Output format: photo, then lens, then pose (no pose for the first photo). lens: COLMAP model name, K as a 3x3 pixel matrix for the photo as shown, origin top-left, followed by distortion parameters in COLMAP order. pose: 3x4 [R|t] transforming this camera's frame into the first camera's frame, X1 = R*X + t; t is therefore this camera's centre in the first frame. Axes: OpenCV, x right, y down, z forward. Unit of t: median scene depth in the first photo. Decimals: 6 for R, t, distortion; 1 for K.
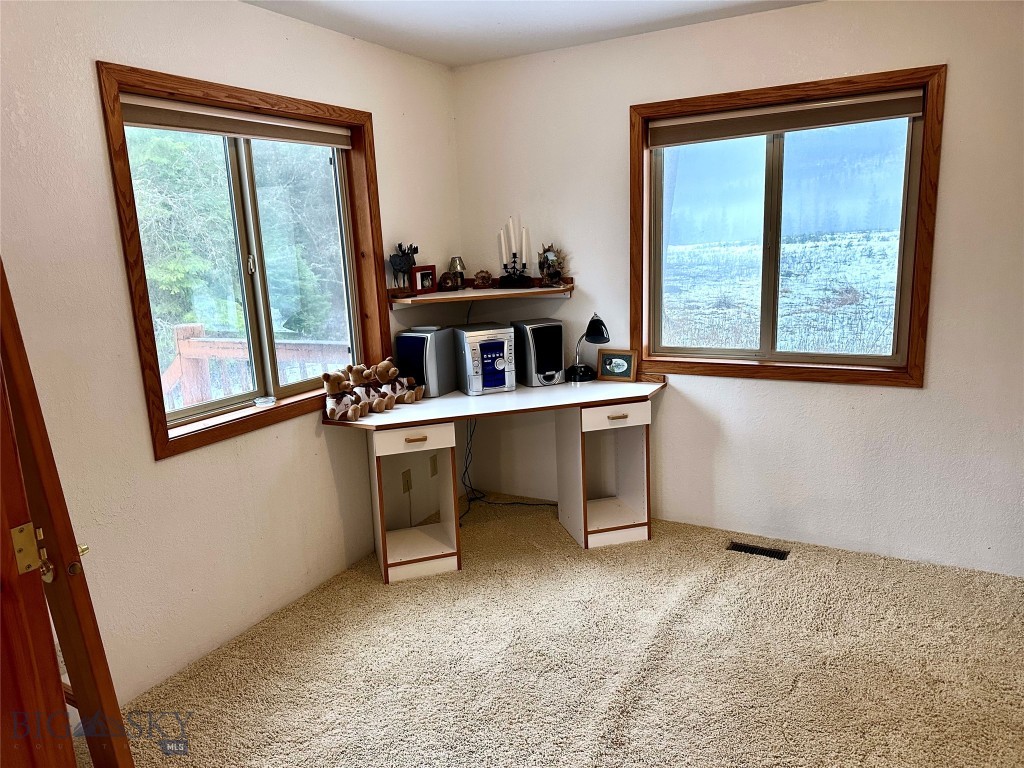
lens RADIAL K [[711.9, 0, 508.5], [0, 711.9, 386.5], [0, 0, 1]] dist [0.054516, -0.021538]
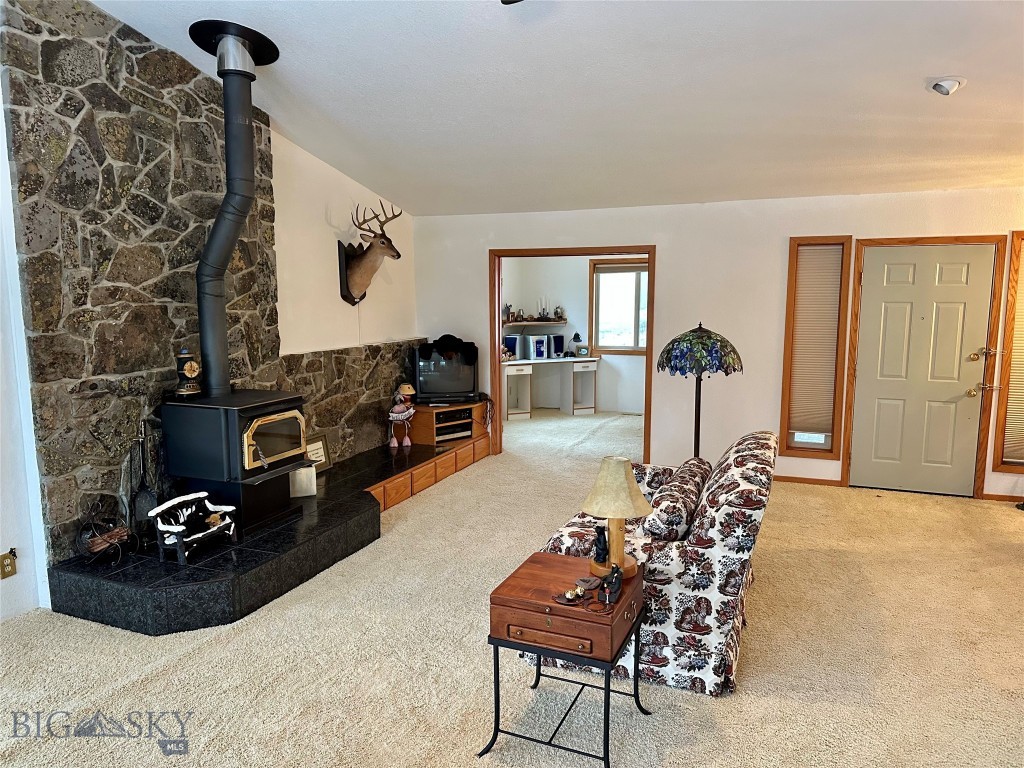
lens RADIAL K [[711.9, 0, 507.4], [0, 711.9, 379.7], [0, 0, 1]] dist [0.054516, -0.021538]
pose [[0.990363, 0.021032, 0.136891, -0.502379], [-0.008427, 0.995722, -0.092015, 0.330816], [-0.138240, 0.089975, 0.986303, -1.617617]]
